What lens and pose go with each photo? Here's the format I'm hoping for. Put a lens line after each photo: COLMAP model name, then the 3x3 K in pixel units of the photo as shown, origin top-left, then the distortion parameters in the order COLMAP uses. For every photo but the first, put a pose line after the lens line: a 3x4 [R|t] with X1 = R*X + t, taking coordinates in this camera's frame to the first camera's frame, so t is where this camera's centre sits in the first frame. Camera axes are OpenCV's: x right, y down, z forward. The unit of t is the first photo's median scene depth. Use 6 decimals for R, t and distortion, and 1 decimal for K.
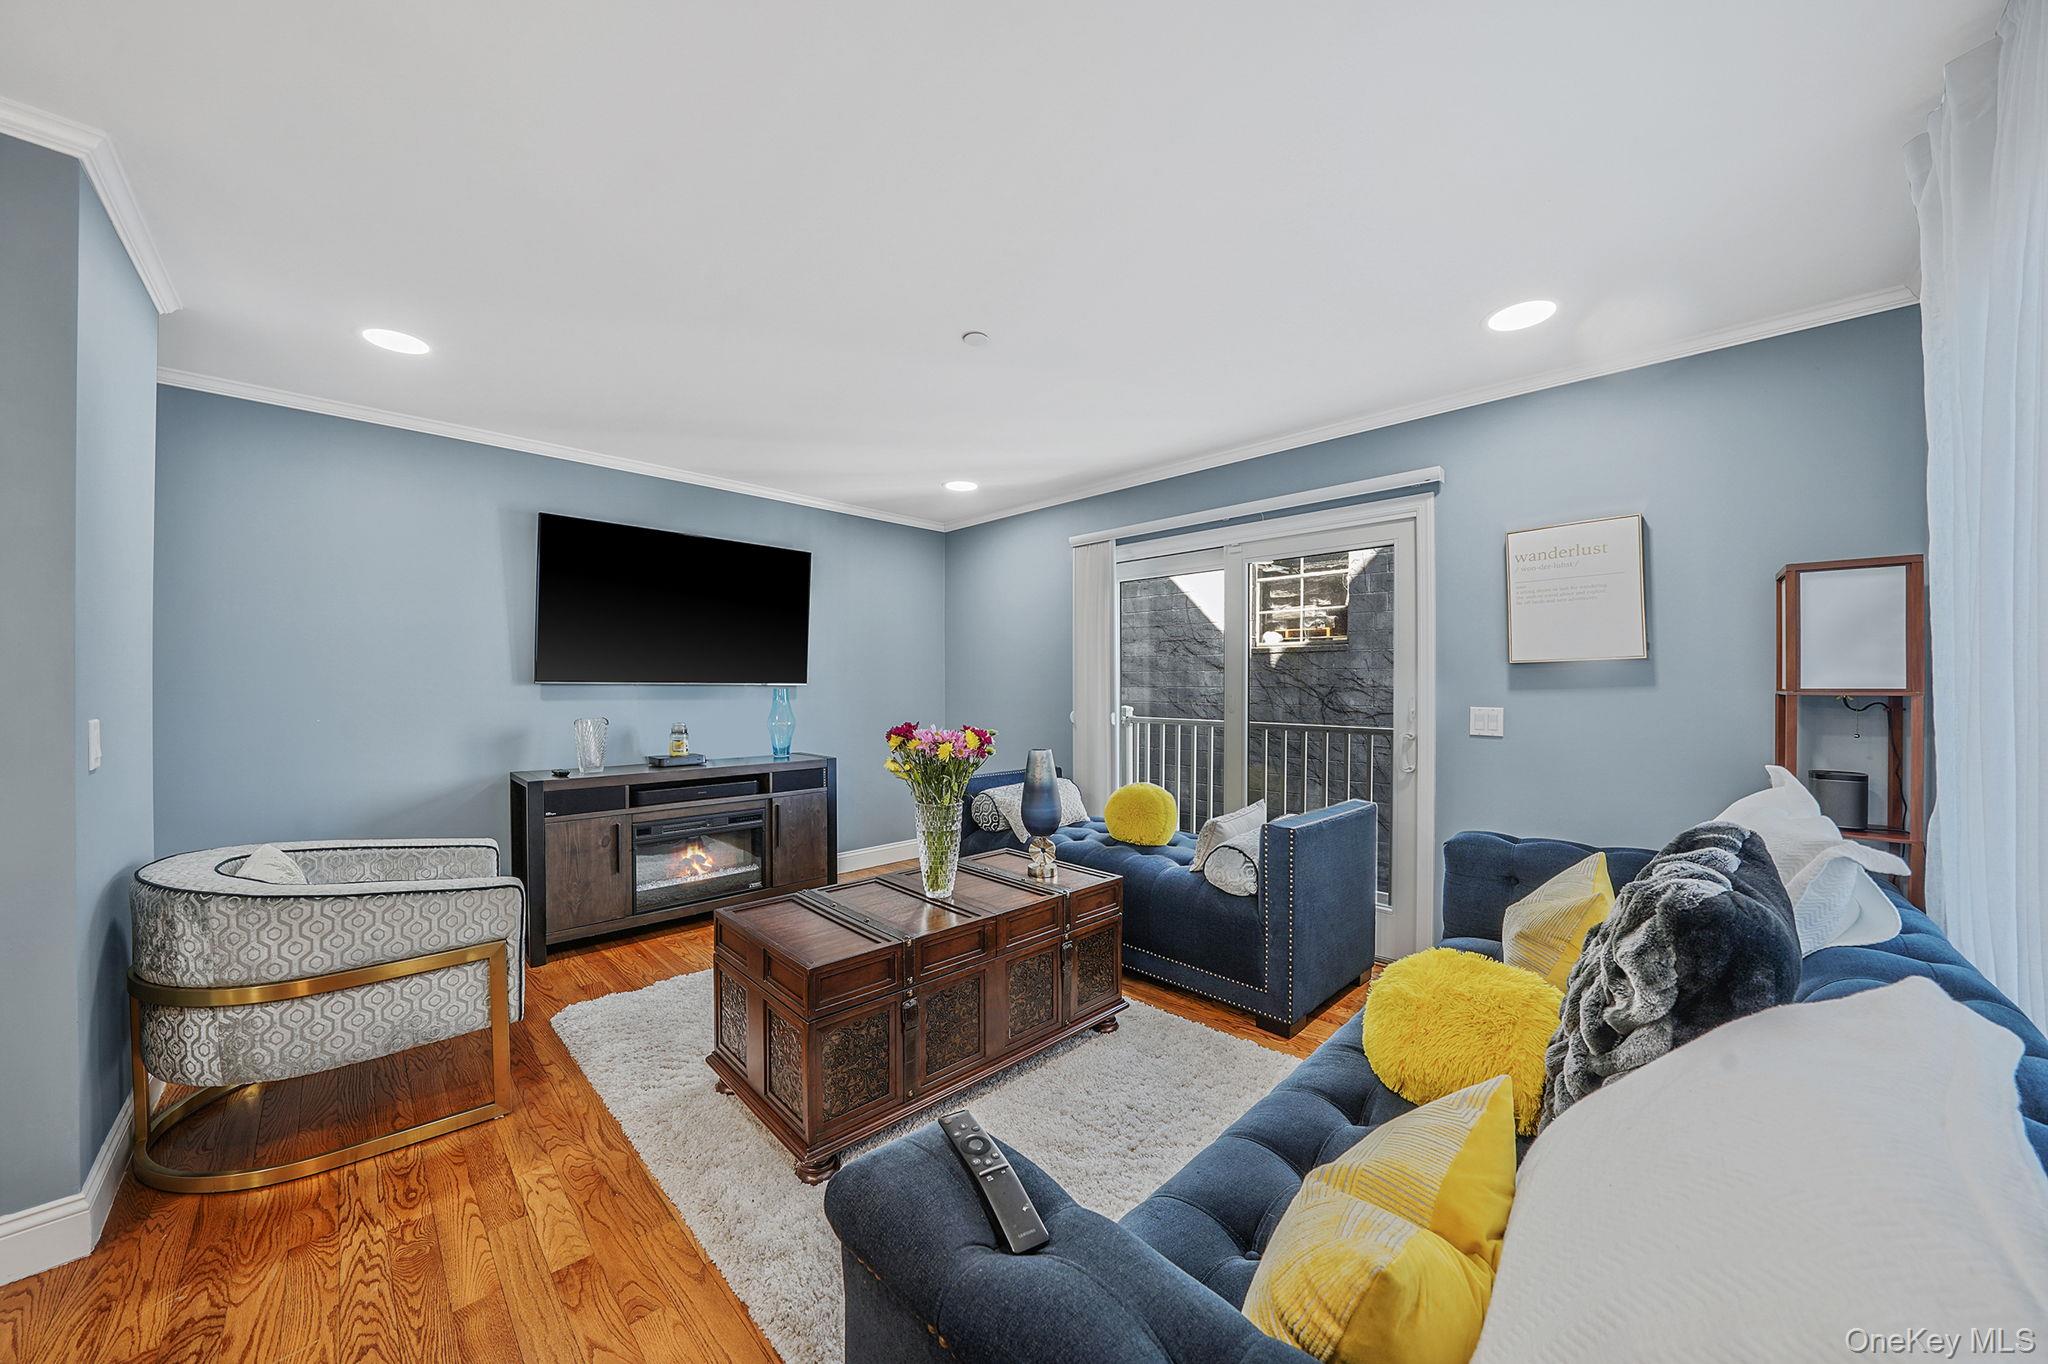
lens RADIAL K [[715.9, 0, 1010.7], [0, 715.9, 684.3], [0, 0, 1]] dist [-0.001117, -0.000104]
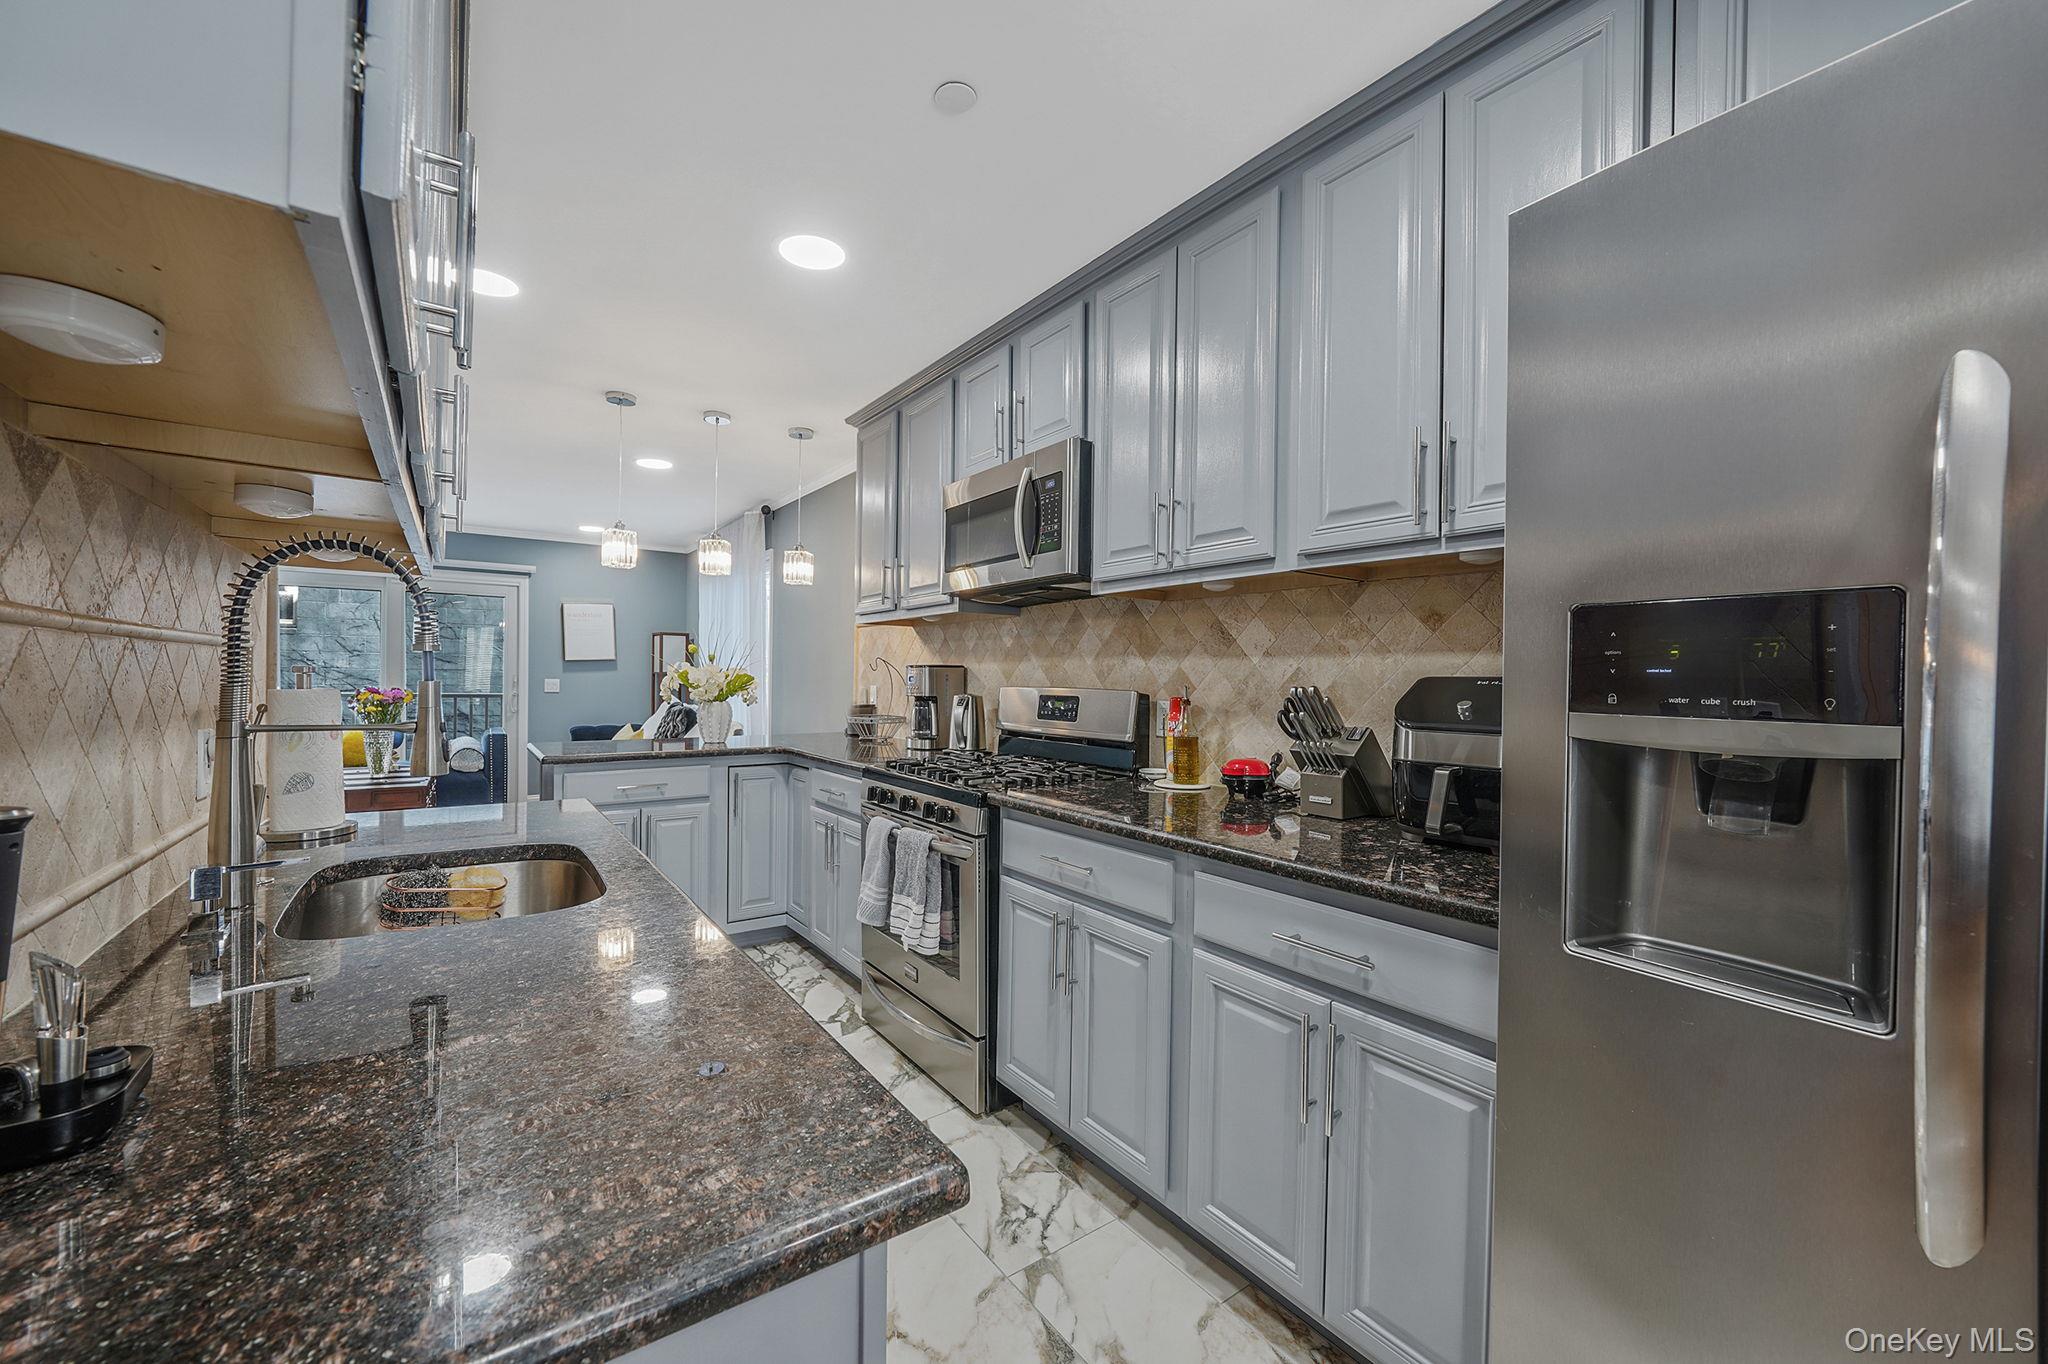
lens RADIAL K [[829.3, 0, 1024.0], [0, 829.3, 682.0], [0, 0, 1]] dist [-0.000892, -0.000062]
pose [[0.175138, -0.004794, 0.984532, -1.203113], [-0.014919, 0.999860, 0.007522, 0.000092], [-0.984431, -0.016006, 0.175042, -0.666005]]
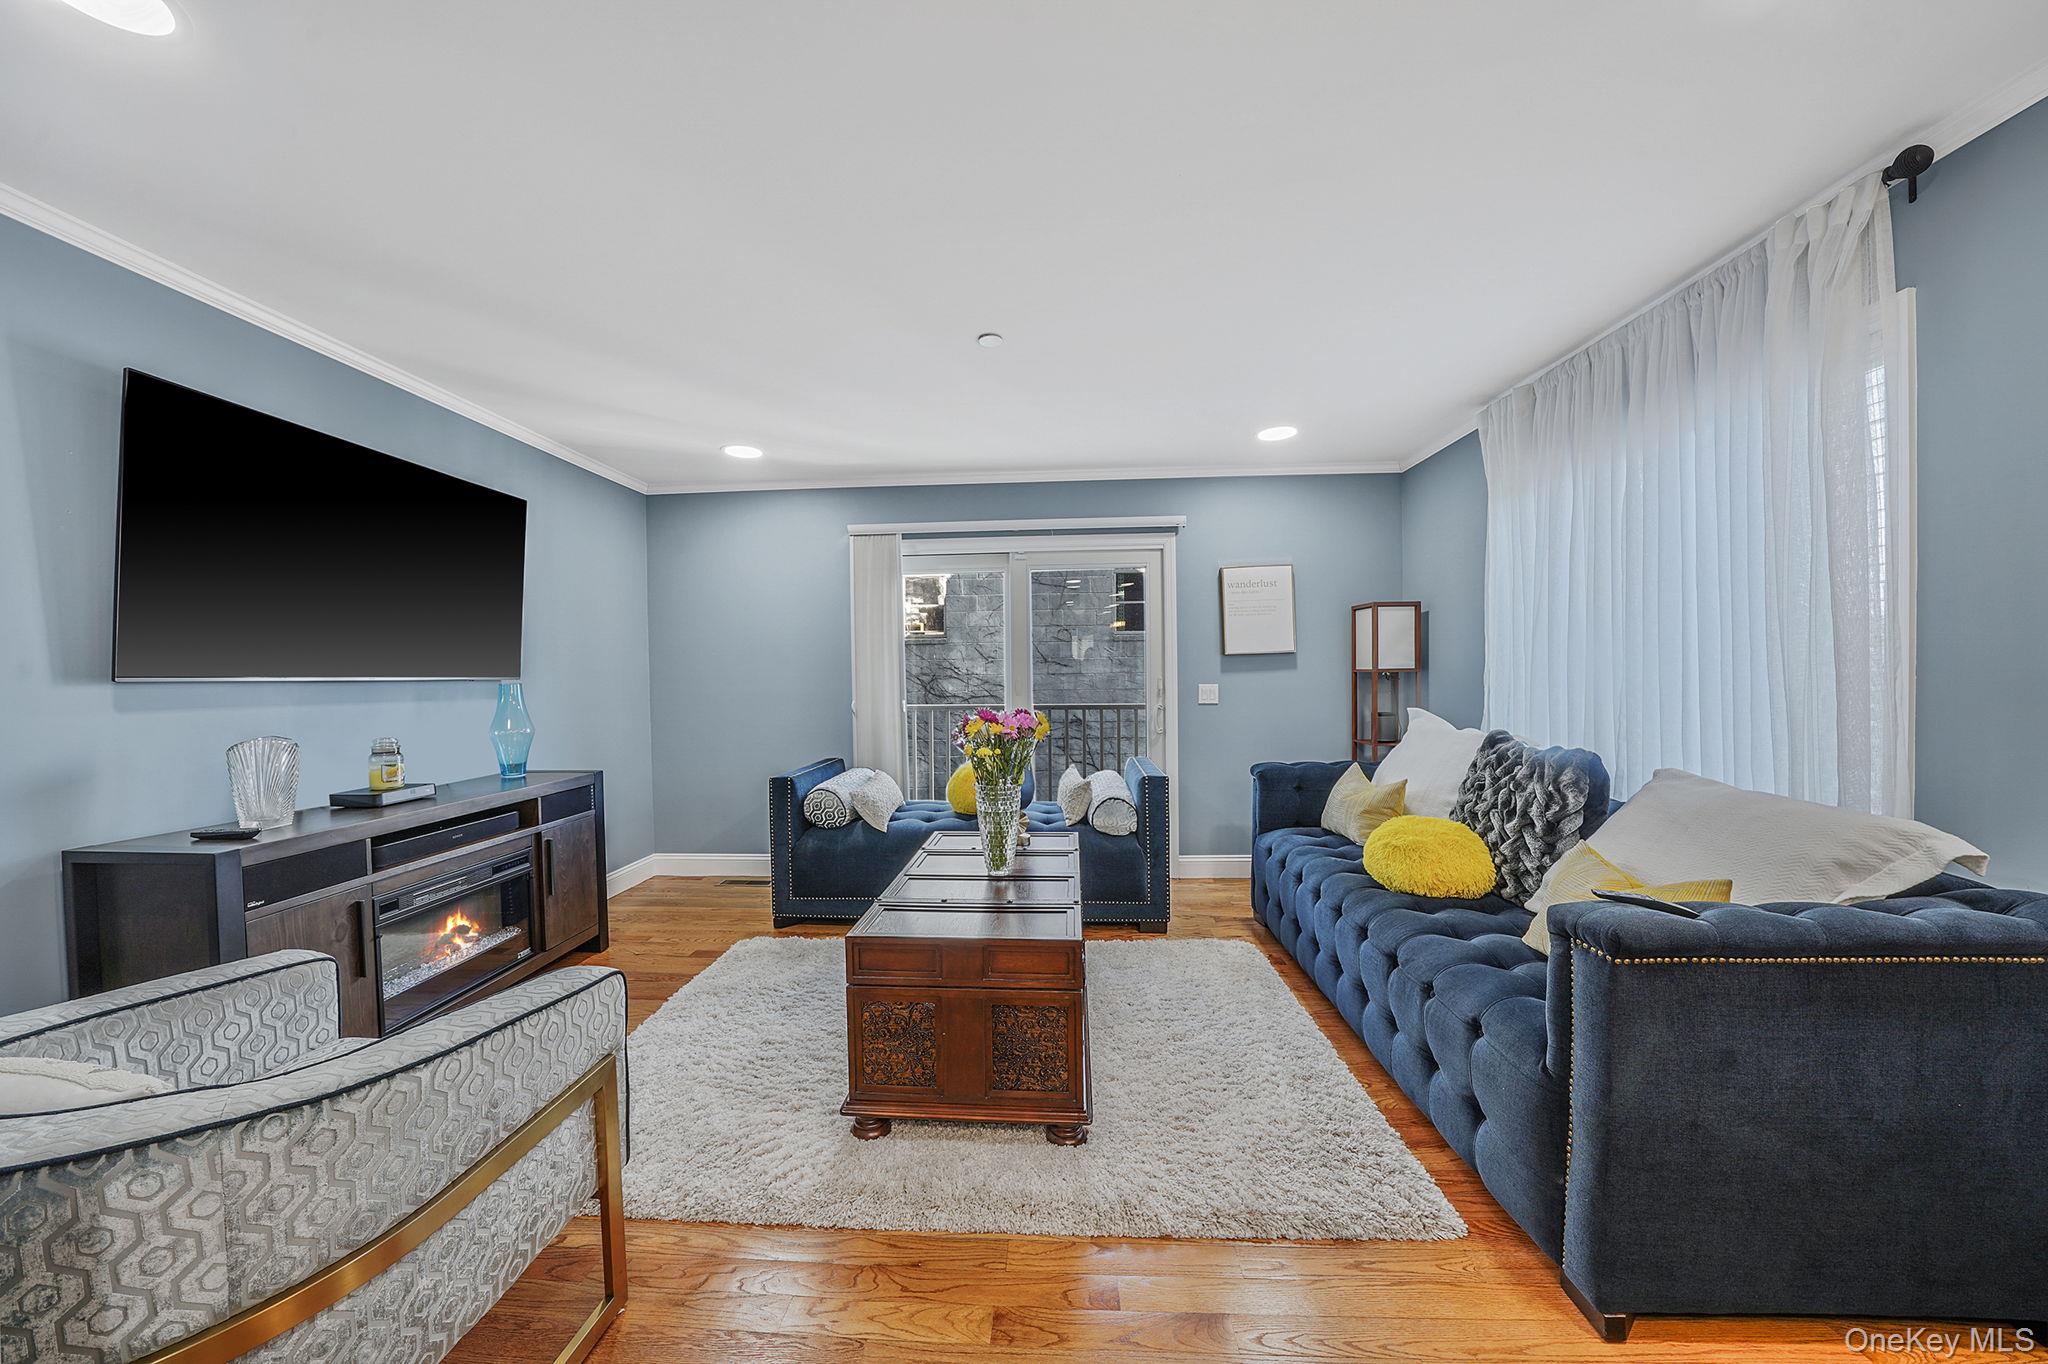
lens RADIAL K [[715.9, 0, 1010.7], [0, 715.9, 684.3], [0, 0, 1]] dist [-0.001117, -0.000104]
pose [[0.744519, -0.021778, 0.667246, -0.467671], [0.014241, 0.999758, 0.016740, 0.001603], [-0.667450, -0.002961, 0.744649, 0.128546]]
